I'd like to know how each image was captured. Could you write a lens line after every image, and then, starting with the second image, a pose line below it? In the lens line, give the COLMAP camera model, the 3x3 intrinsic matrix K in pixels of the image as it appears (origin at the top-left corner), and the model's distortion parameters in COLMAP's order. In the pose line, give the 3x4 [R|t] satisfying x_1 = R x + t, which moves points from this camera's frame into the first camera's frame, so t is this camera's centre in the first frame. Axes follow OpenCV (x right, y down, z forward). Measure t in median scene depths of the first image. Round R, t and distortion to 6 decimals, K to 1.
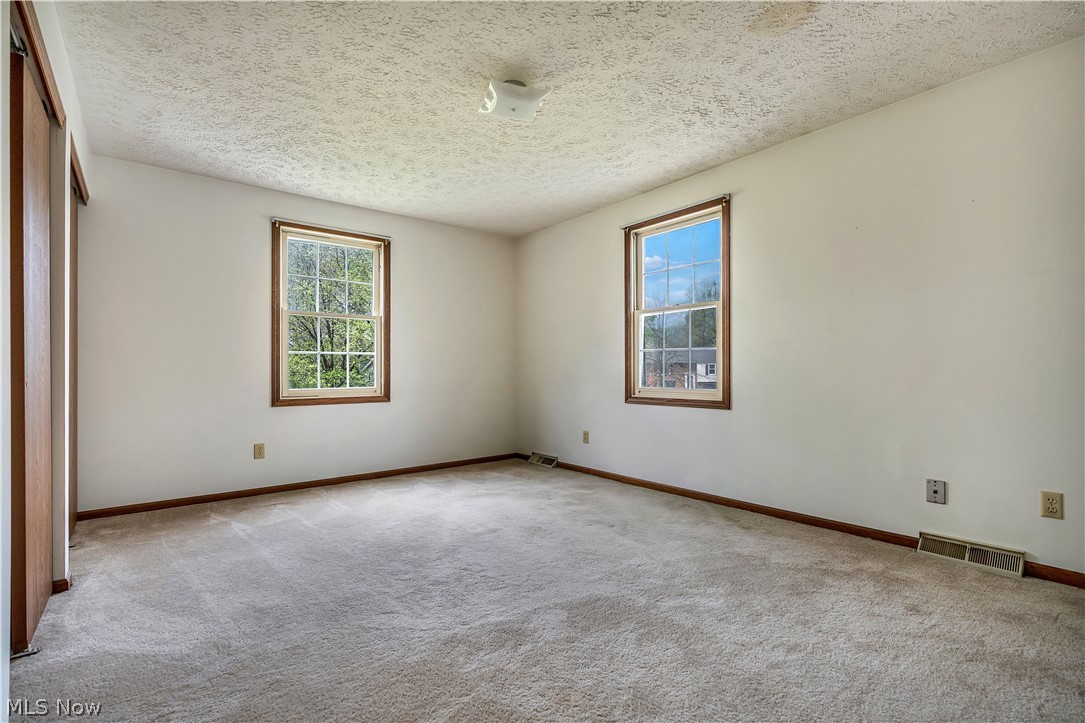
lens RADIAL K [[500.2, 0, 535.0], [0, 500.2, 369.1], [0, 0, 1]] dist [-0.000161, 0.000063]
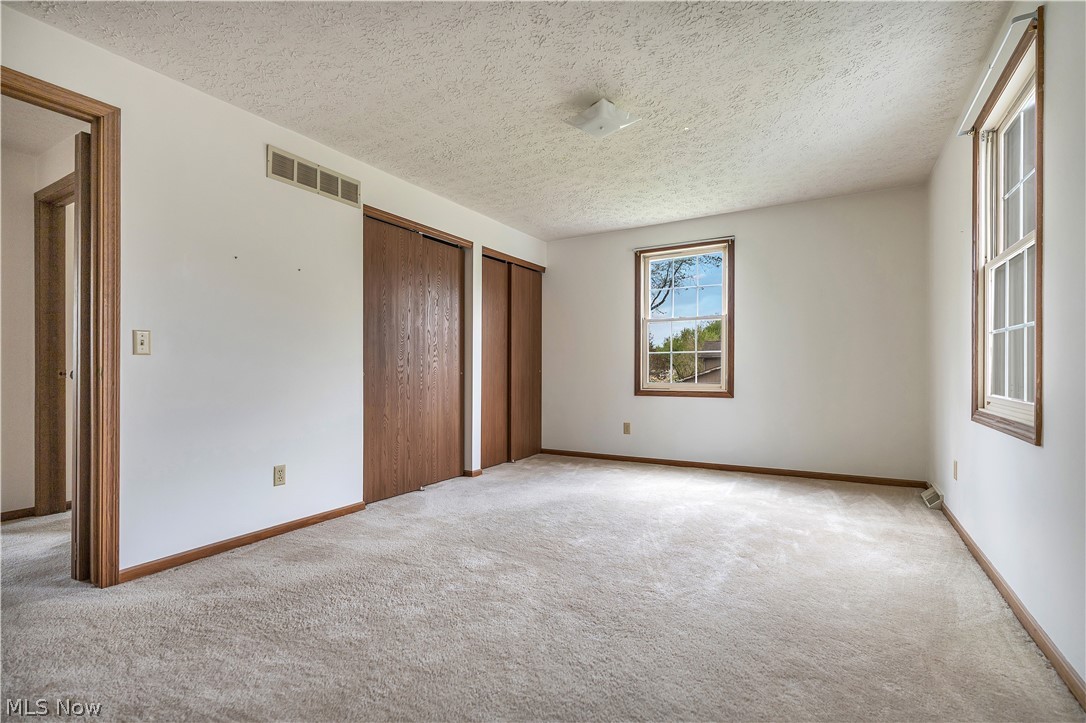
lens RADIAL K [[500.6, 0, 543.4], [0, 500.6, 366.7], [0, 0, 1]] dist [-0.000161, 0.000063]
pose [[0.348583, -0.003516, -0.937271, 0.591880], [0.004205, 0.999989, -0.002188, 0.002109], [0.937268, -0.003178, 0.348594, 0.317710]]
